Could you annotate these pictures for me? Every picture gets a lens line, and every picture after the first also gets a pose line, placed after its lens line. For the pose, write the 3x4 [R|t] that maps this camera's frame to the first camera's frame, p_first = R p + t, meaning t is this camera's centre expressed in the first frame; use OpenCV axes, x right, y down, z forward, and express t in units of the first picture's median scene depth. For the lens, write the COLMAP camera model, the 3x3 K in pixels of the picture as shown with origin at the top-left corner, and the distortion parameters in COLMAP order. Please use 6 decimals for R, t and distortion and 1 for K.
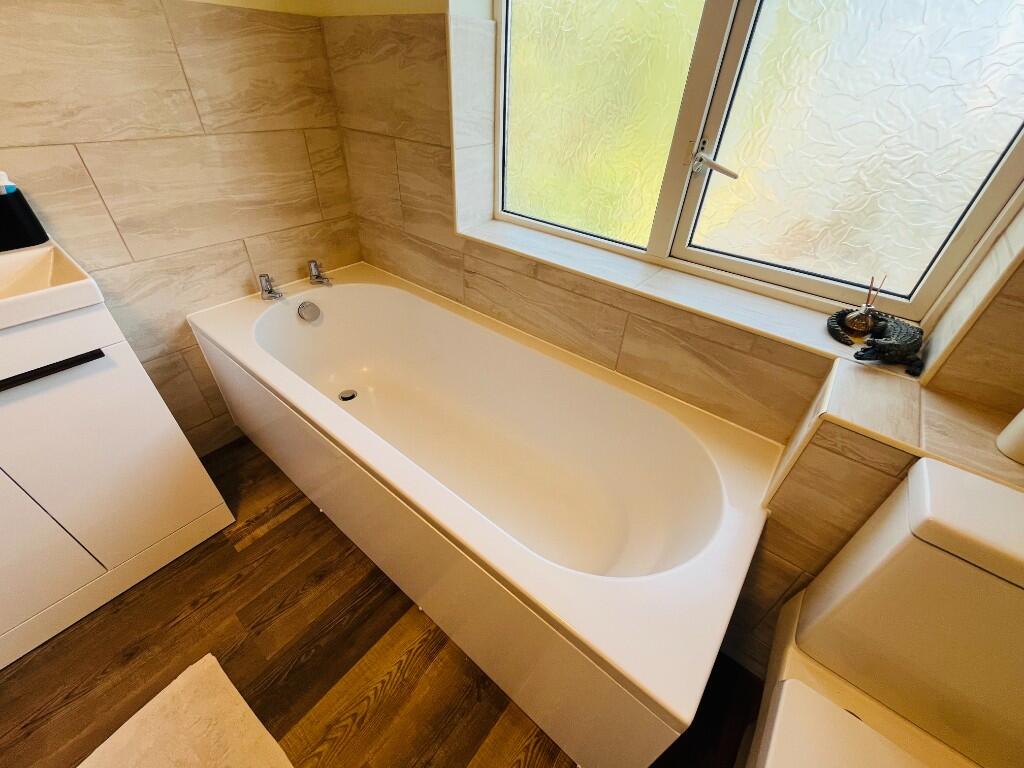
lens RADIAL K [[416.7, 0, 514.1], [0, 416.7, 381.8], [0, 0, 1]] dist [-0.002757, -0.000418]
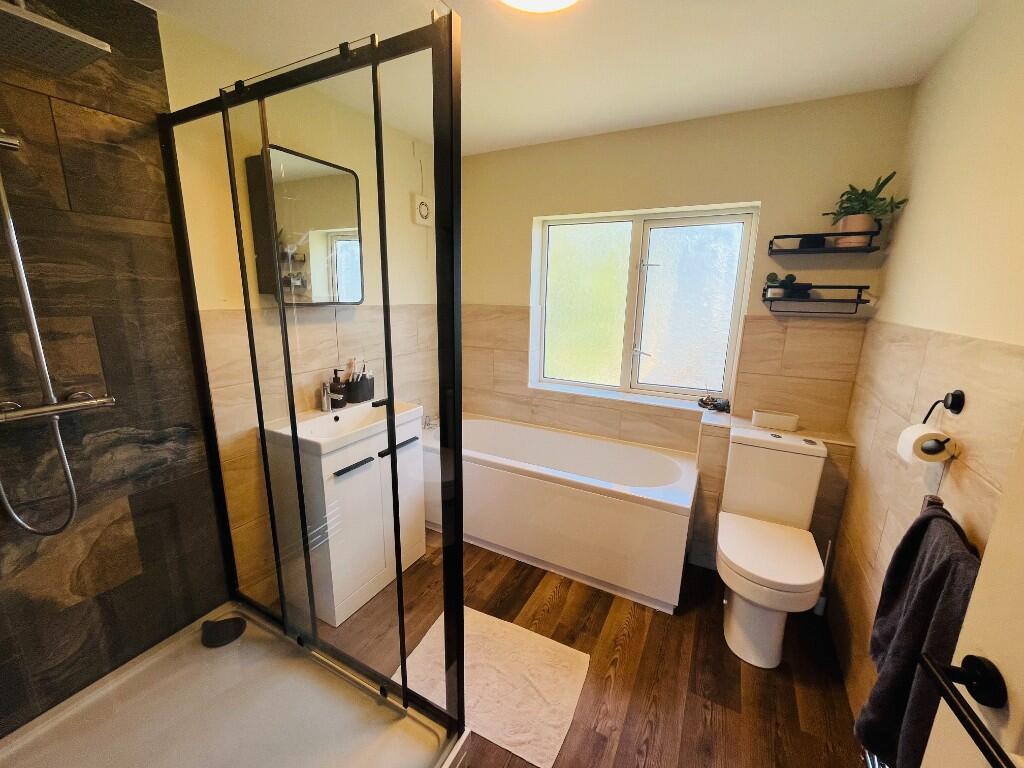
lens RADIAL K [[416.7, 0, 510.2], [0, 416.7, 389.1], [0, 0, 1]] dist [-0.002757, -0.000418]
pose [[0.979804, -0.065724, 0.188851, -0.725418], [0.135931, 0.911584, -0.387992, 0.514652], [-0.146653, 0.405826, 0.902107, -0.997505]]
